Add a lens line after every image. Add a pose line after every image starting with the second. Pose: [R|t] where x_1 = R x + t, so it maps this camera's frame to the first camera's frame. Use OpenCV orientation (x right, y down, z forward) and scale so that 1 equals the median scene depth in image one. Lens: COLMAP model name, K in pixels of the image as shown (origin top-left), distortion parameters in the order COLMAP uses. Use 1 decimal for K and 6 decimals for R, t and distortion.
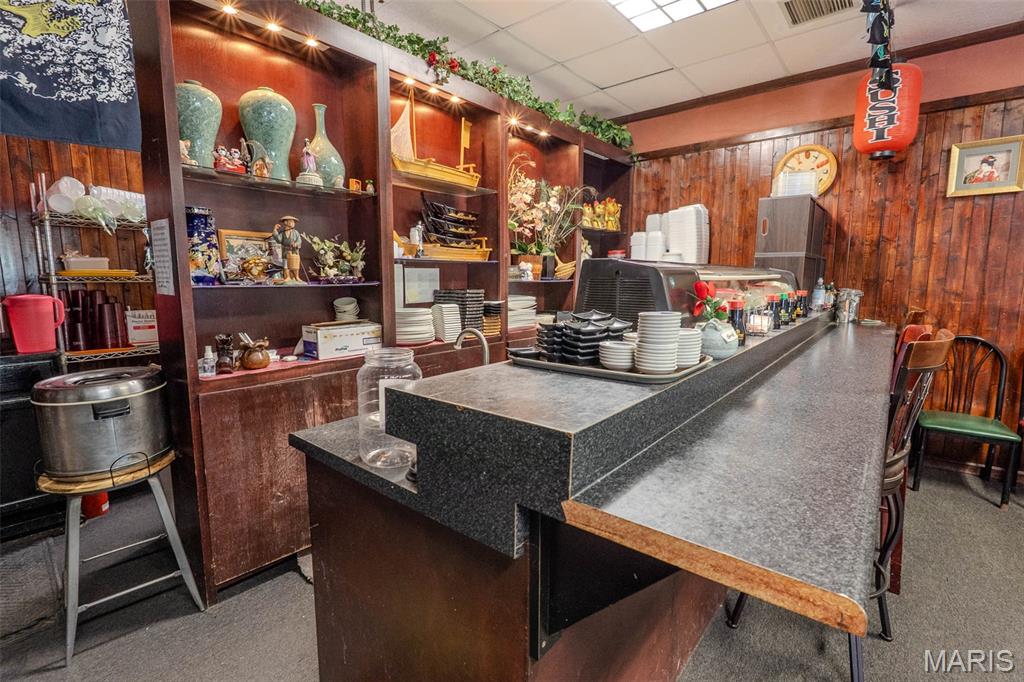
lens RADIAL K [[469.6, 0, 511.4], [0, 469.6, 339.0], [0, 0, 1]] dist [-0.004538, -0.000586]
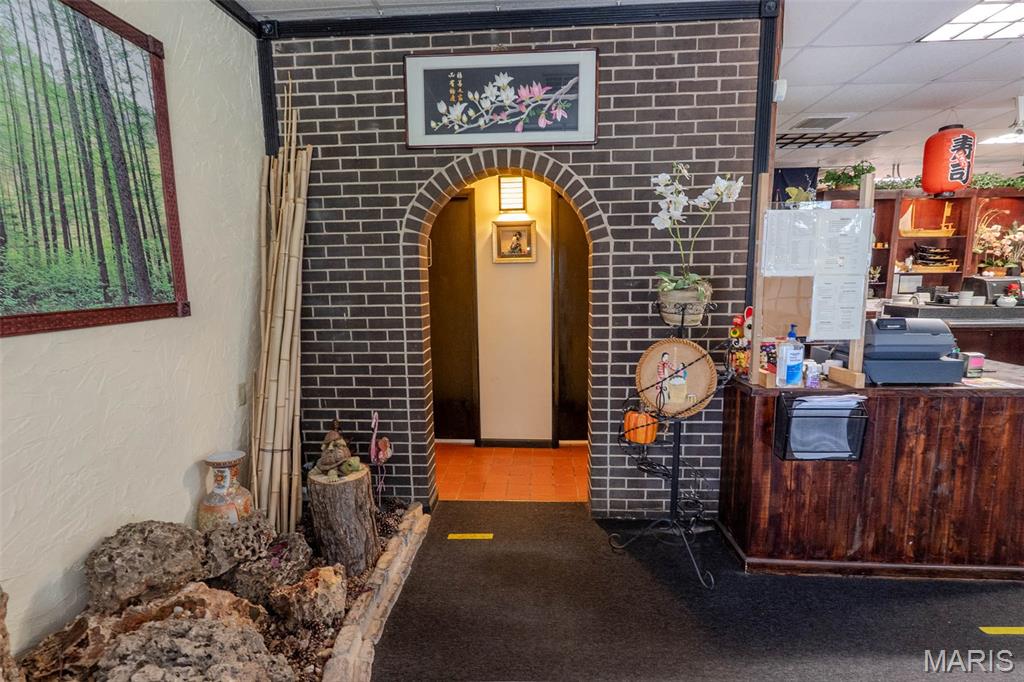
lens RADIAL K [[469.6, 0, 511.4], [0, 469.6, 339.0], [0, 0, 1]] dist [-0.004538, -0.000586]
pose [[0.590768, 0.105692, -0.799889, 0.506838], [-0.098621, 0.993409, 0.058424, 0.204171], [0.800791, 0.044371, 0.597298, -1.851870]]
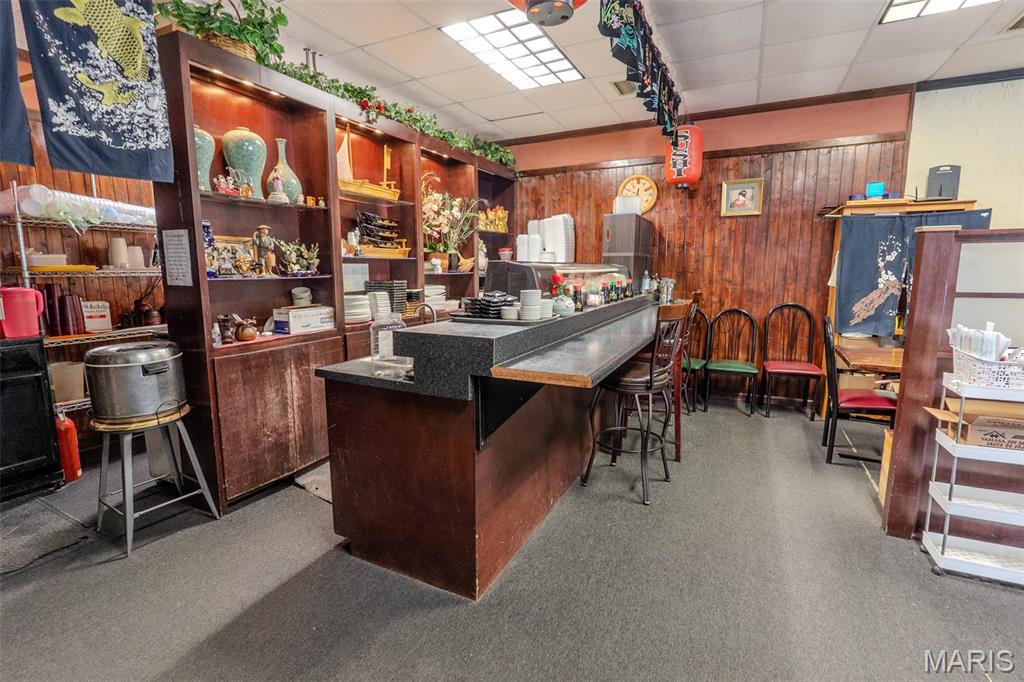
lens RADIAL K [[469.6, 0, 511.4], [0, 469.6, 339.0], [0, 0, 1]] dist [-0.004538, -0.000586]
pose [[0.973002, -0.035751, 0.228011, -0.086130], [0.031797, 0.999274, 0.020994, 0.040625], [-0.228596, -0.013177, 0.973432, -0.351406]]
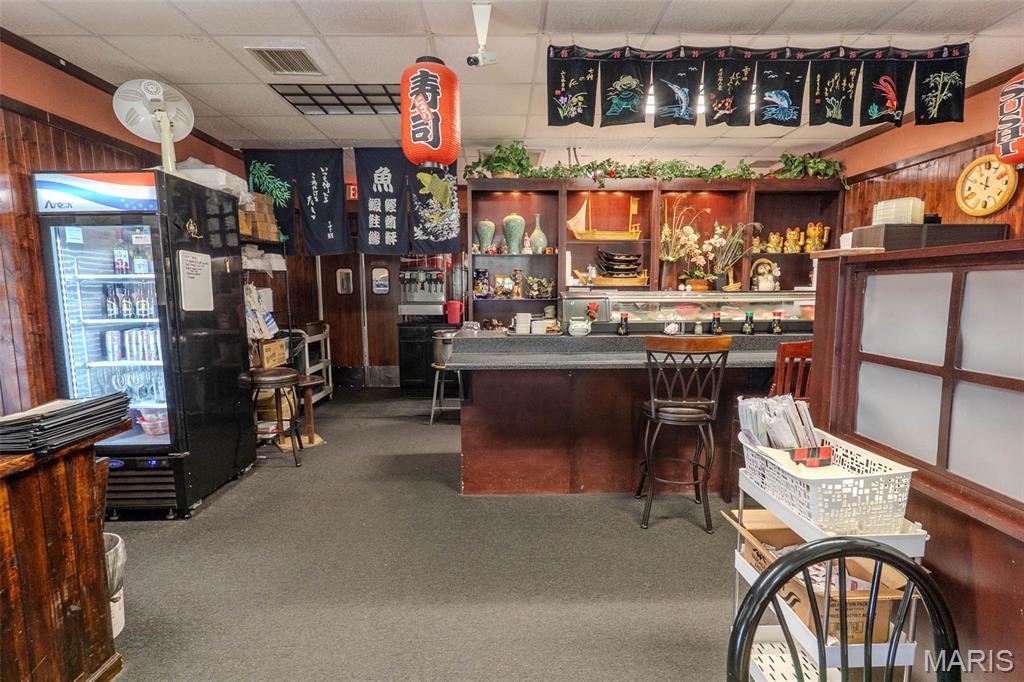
lens RADIAL K [[467.3, 0, 513.9], [0, 467.3, 339.8], [0, 0, 1]] dist [-0.004828, 0.000073]
pose [[0.650428, 0.085585, -0.754731, 0.961994], [-0.097676, 0.994806, 0.028632, 0.010978], [0.753262, 0.055096, 0.655409, -0.354607]]
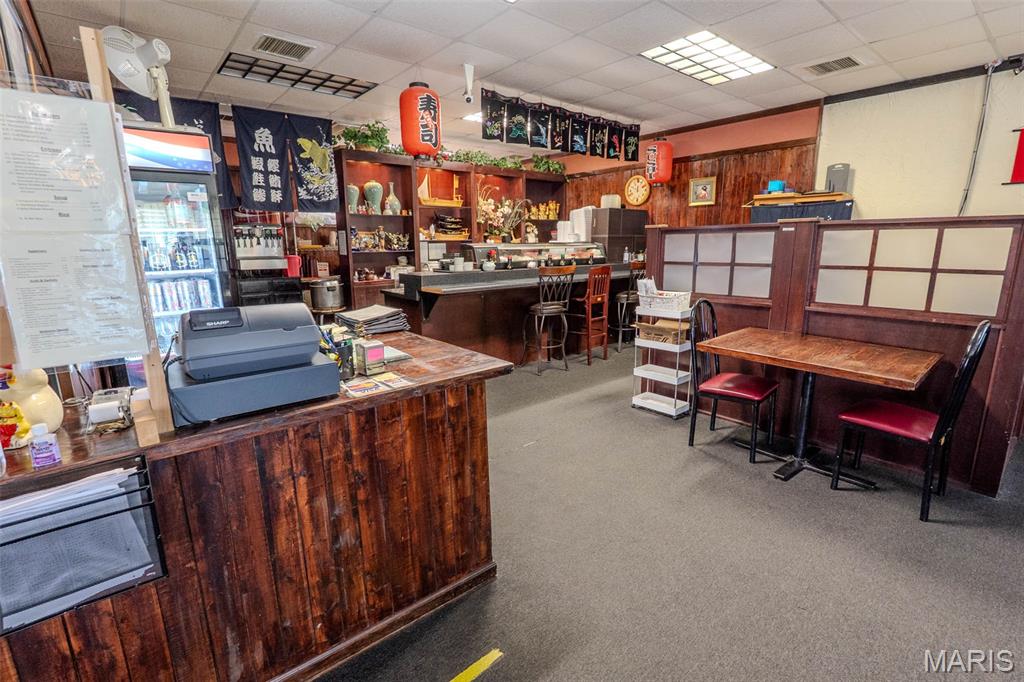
lens RADIAL K [[469.6, 0, 511.4], [0, 469.6, 339.0], [0, 0, 1]] dist [-0.004538, -0.000586]
pose [[0.983949, 0.030794, -0.175775, 0.623858], [-0.017781, 0.997015, 0.075134, 0.141680], [0.177564, -0.070802, 0.981559, -1.282513]]
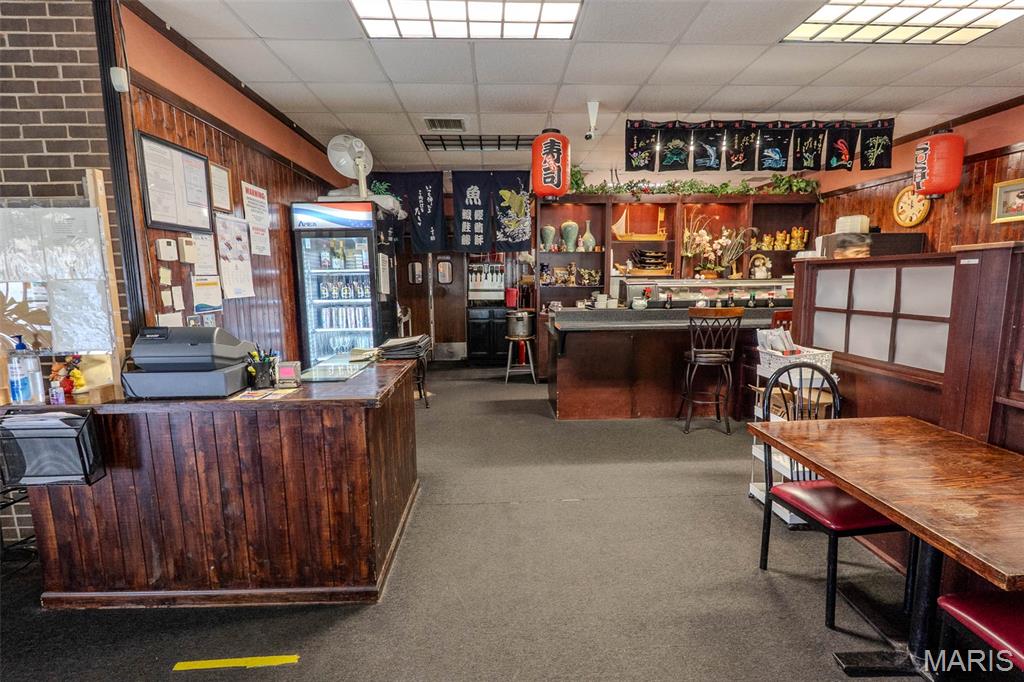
lens RADIAL K [[467.3, 0, 513.9], [0, 467.3, 339.8], [0, 0, 1]] dist [-0.004828, 0.000073]
pose [[0.668380, 0.095718, -0.737636, 1.155302], [-0.090834, 0.994767, 0.046779, 0.088407], [0.738253, 0.035736, 0.673577, -0.949554]]
